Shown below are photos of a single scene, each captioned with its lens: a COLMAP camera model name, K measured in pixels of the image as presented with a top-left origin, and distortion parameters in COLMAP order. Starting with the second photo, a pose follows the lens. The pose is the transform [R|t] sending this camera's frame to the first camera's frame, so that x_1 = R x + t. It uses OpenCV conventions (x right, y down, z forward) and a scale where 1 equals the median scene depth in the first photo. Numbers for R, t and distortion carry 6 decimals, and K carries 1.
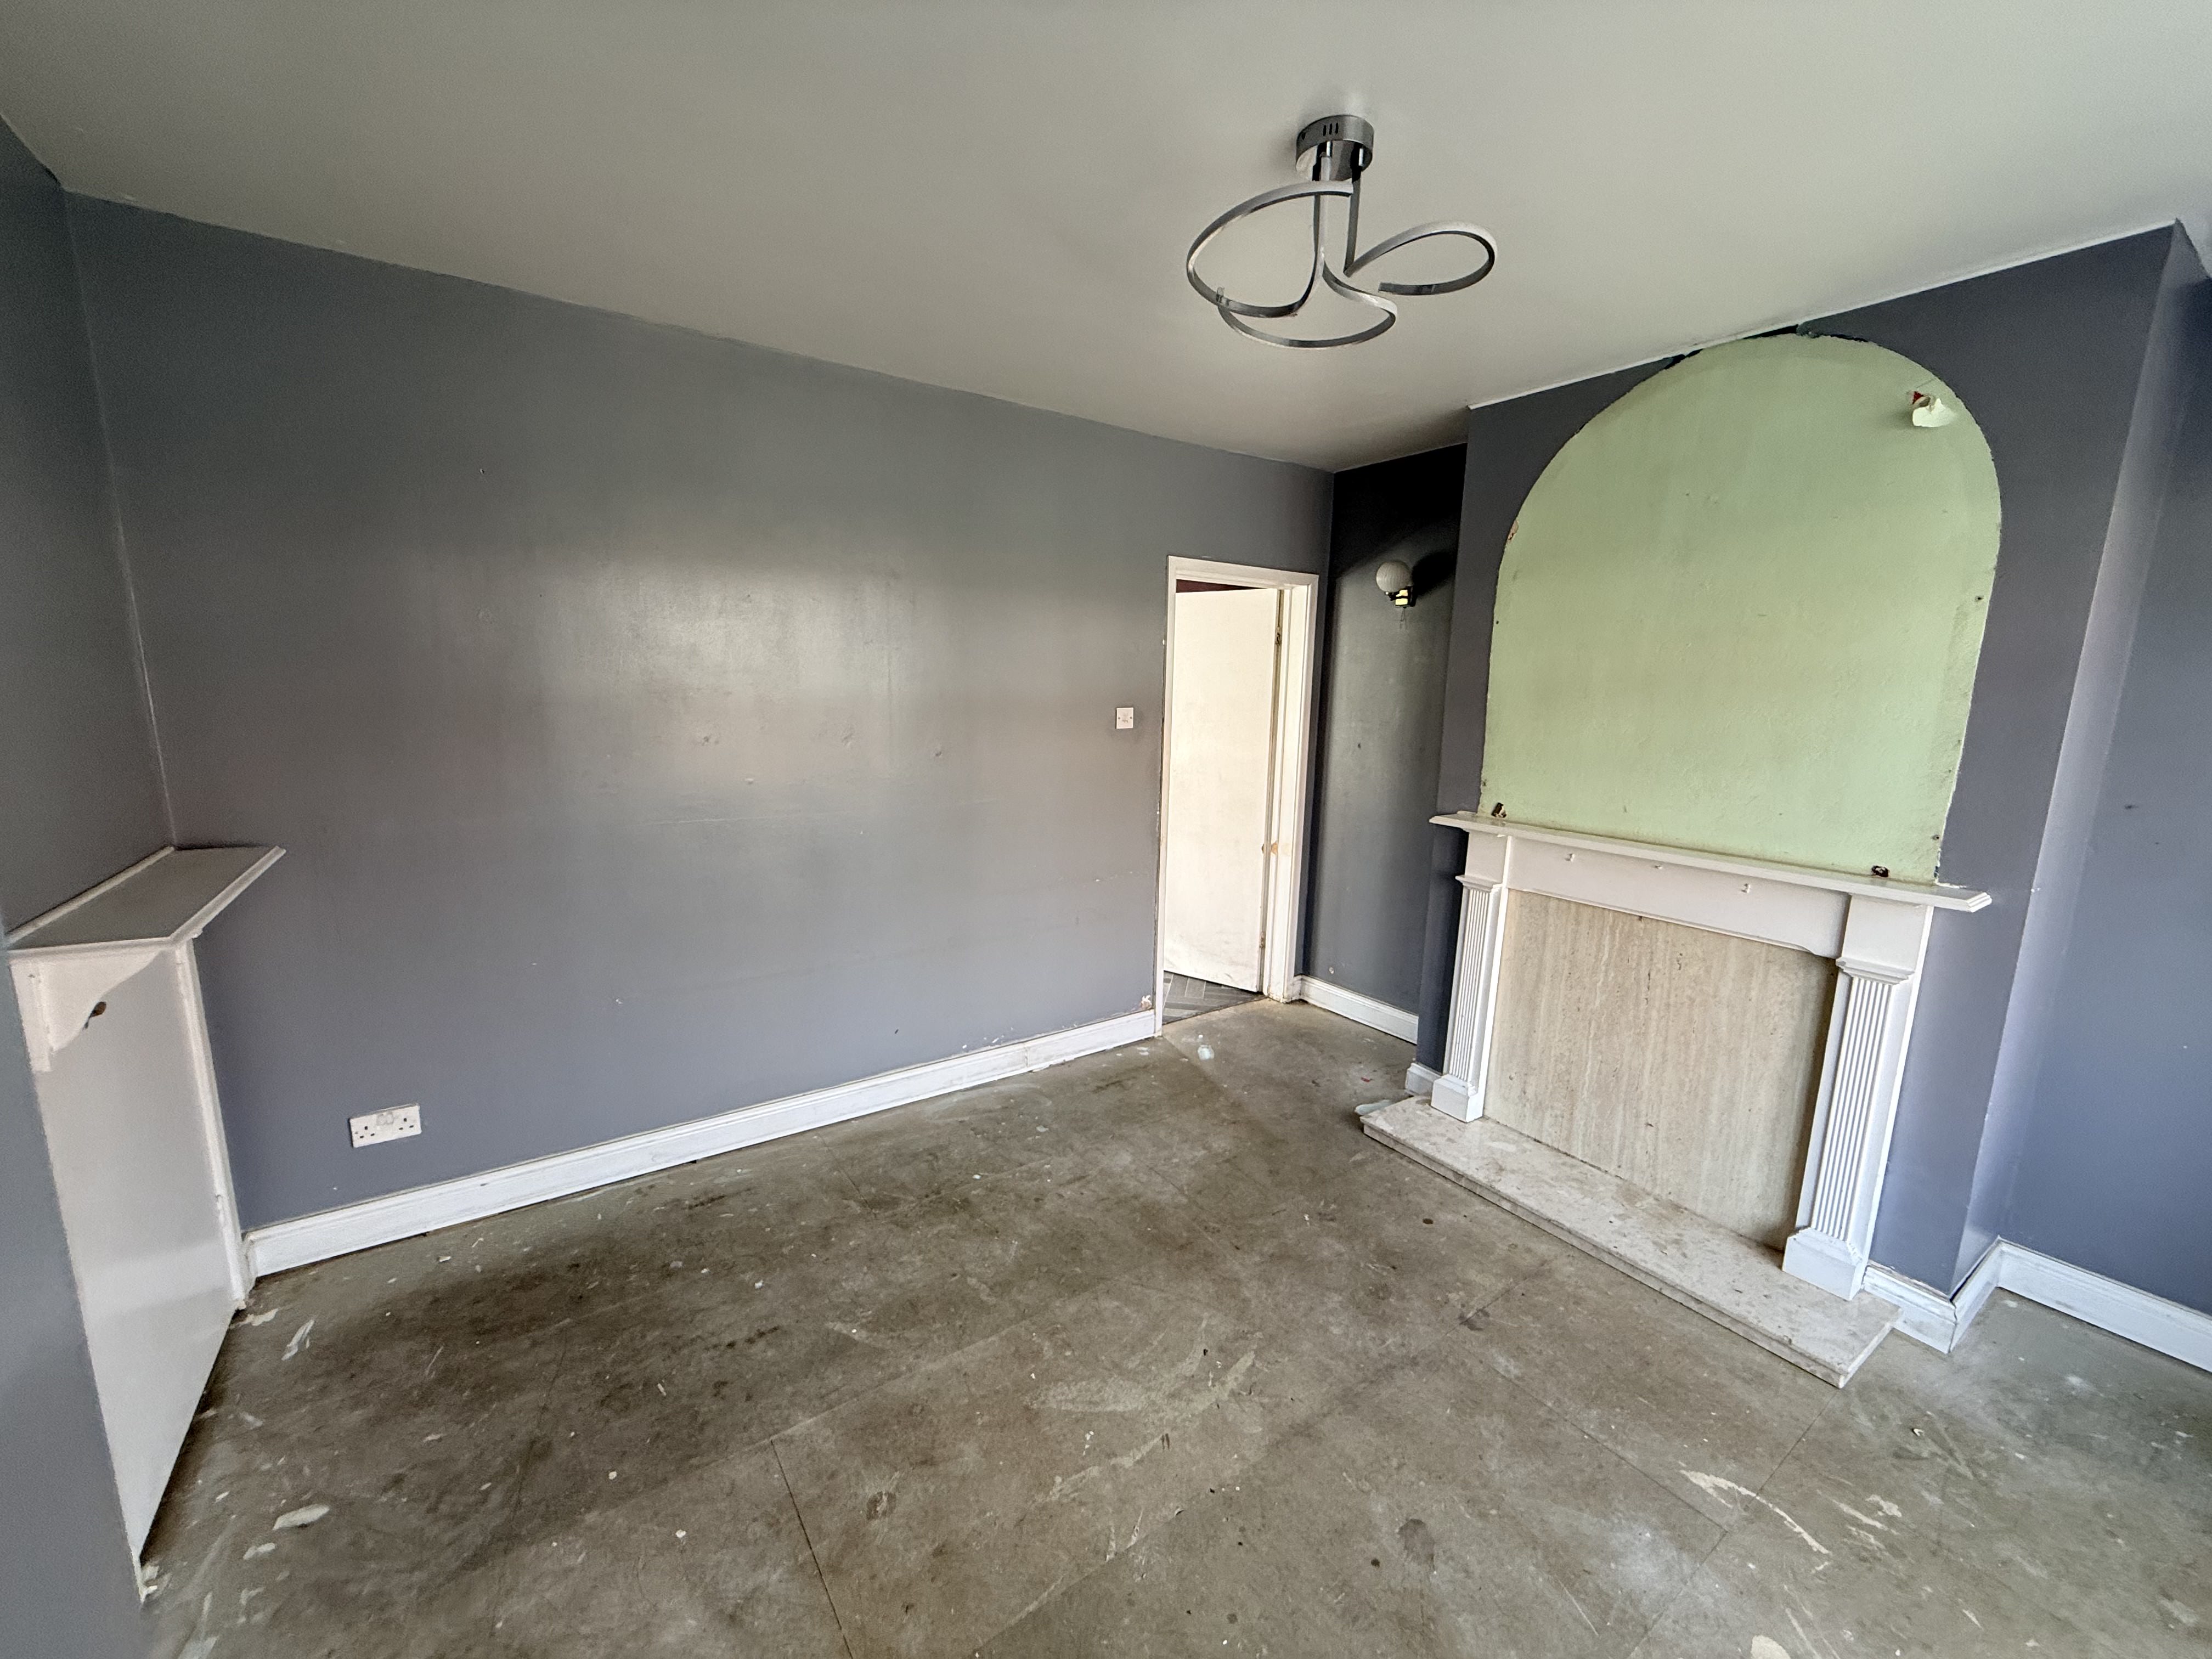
lens RADIAL K [[876.9, 0, 1105.3], [0, 876.9, 831.7], [0, 0, 1]] dist [0.000196, -0.000015]
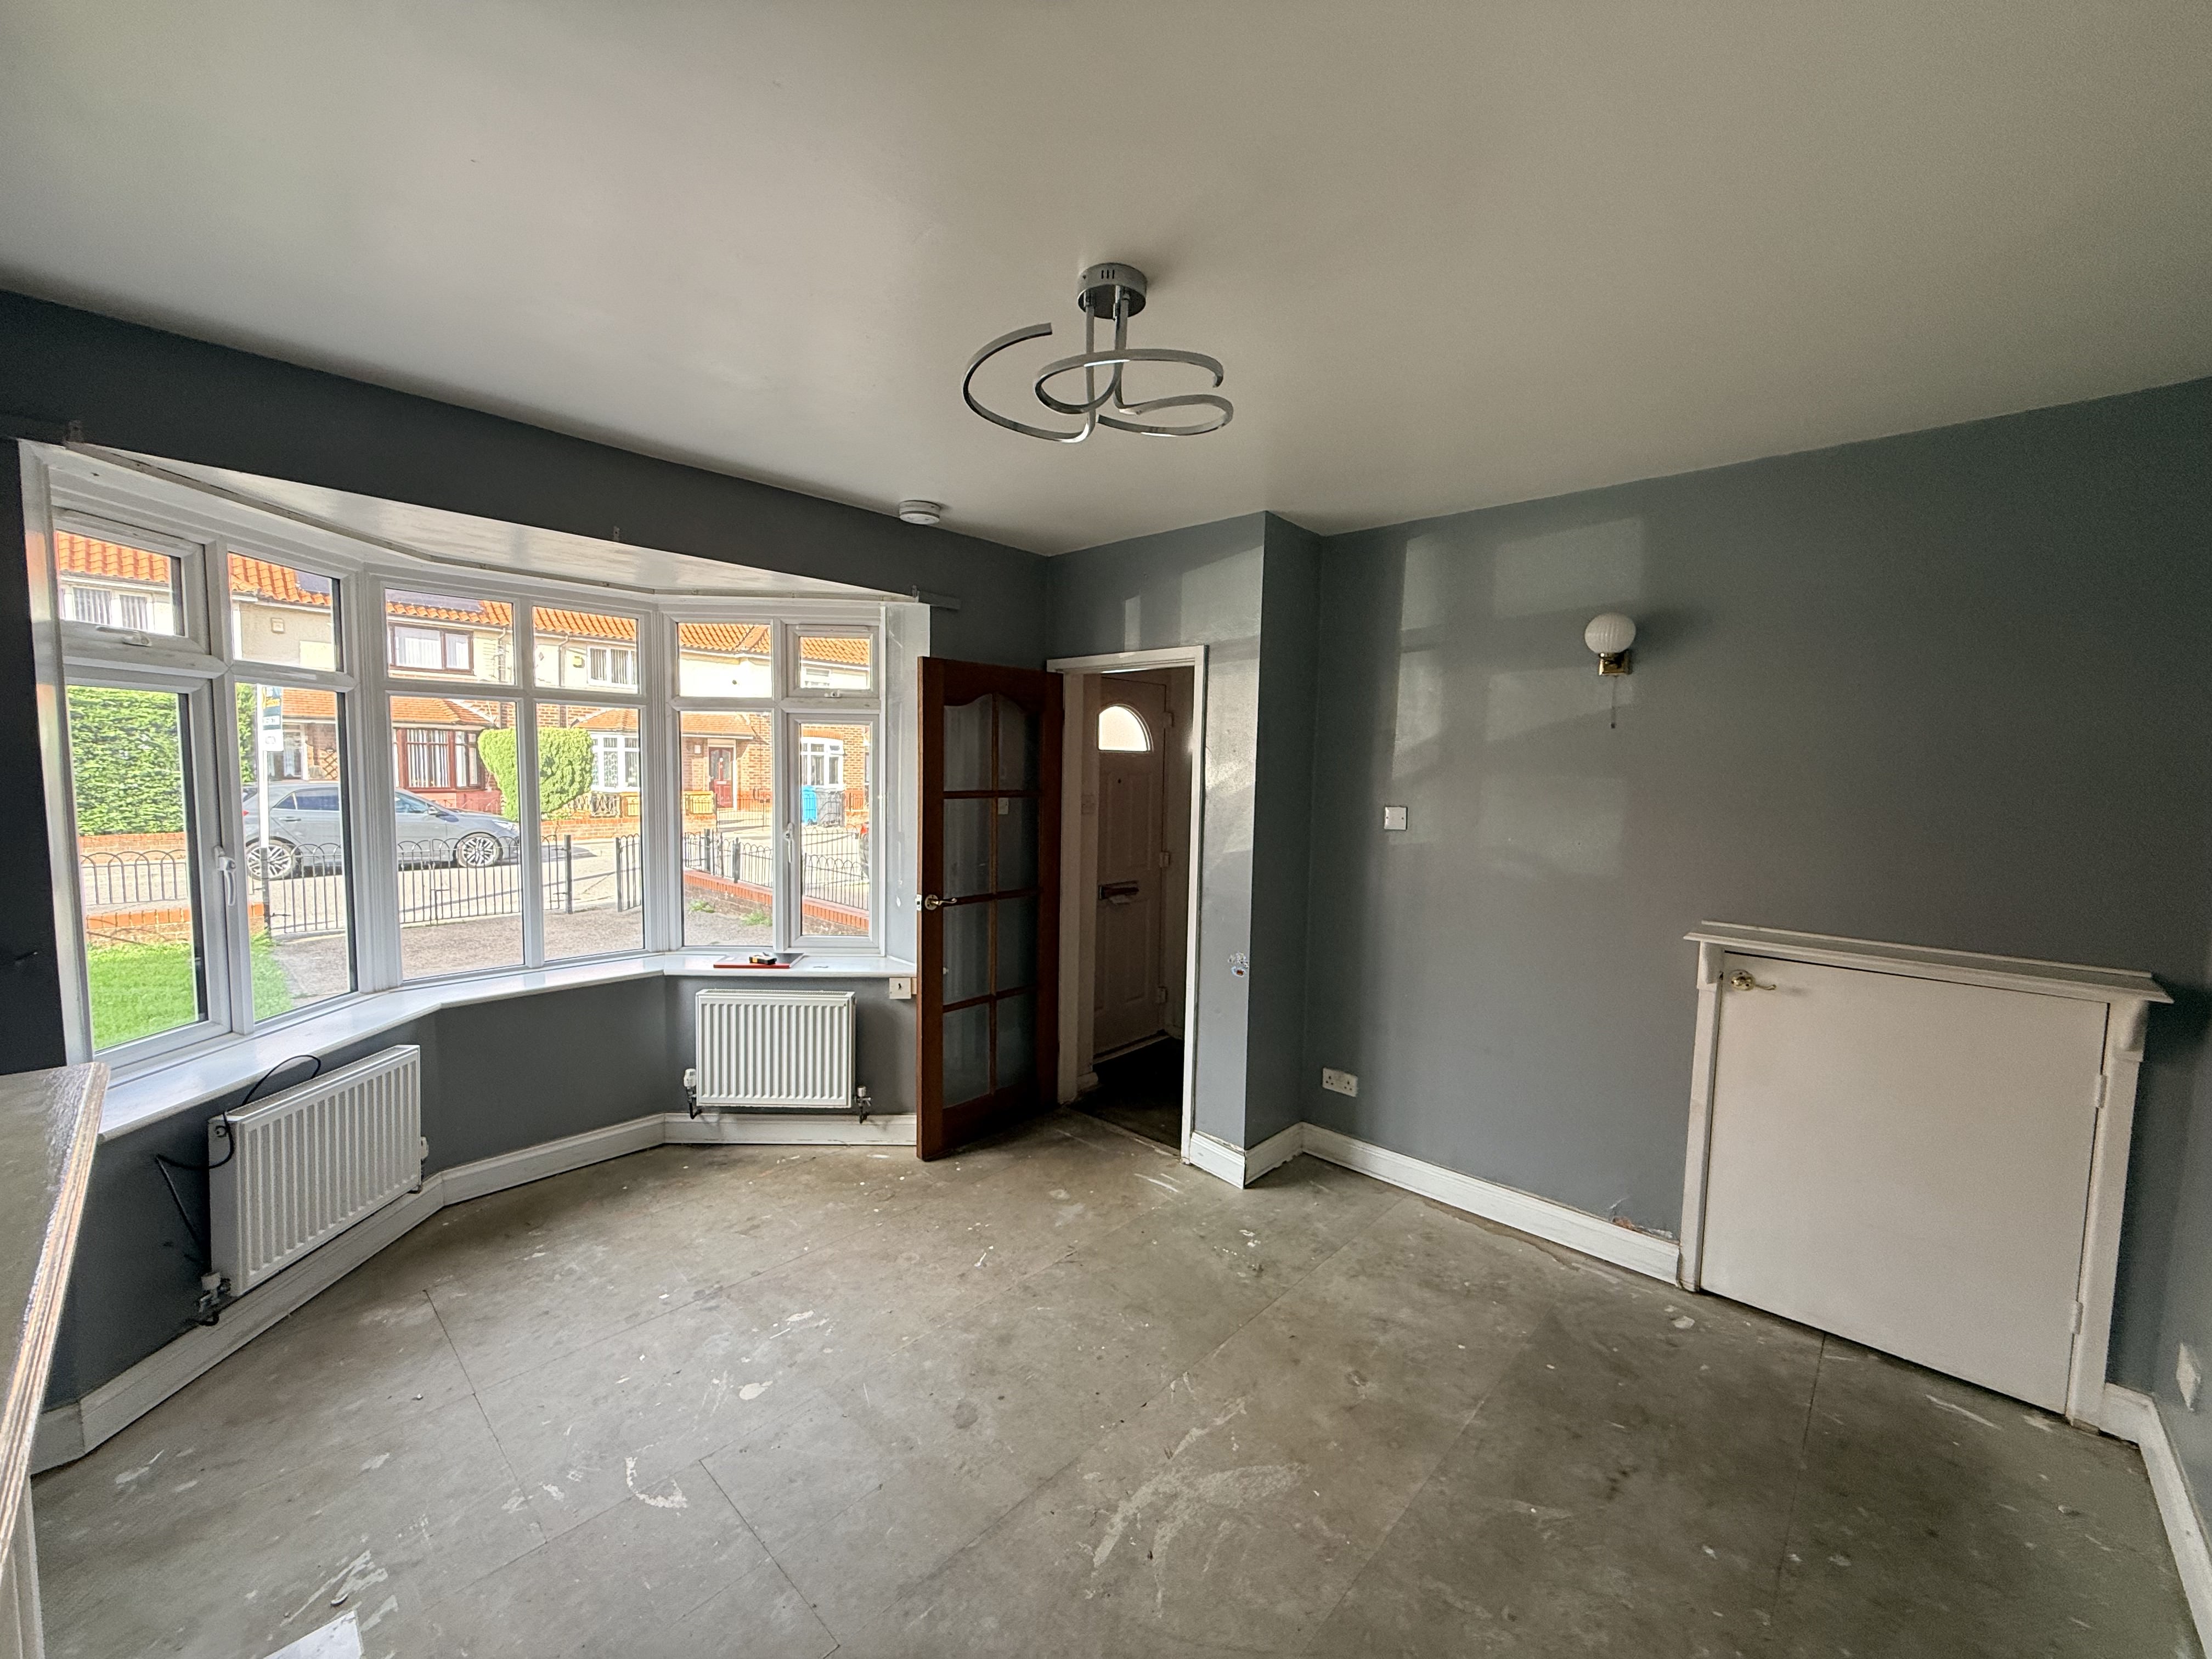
lens RADIAL K [[876.9, 0, 1104.0], [0, 876.9, 824.5], [0, 0, 1]] dist [0.000196, -0.000015]
pose [[-0.976780, -0.024466, -0.212845, 0.384172], [-0.074815, 0.969870, 0.231853, -0.313114], [0.200760, 0.242393, -0.949179, 1.750134]]
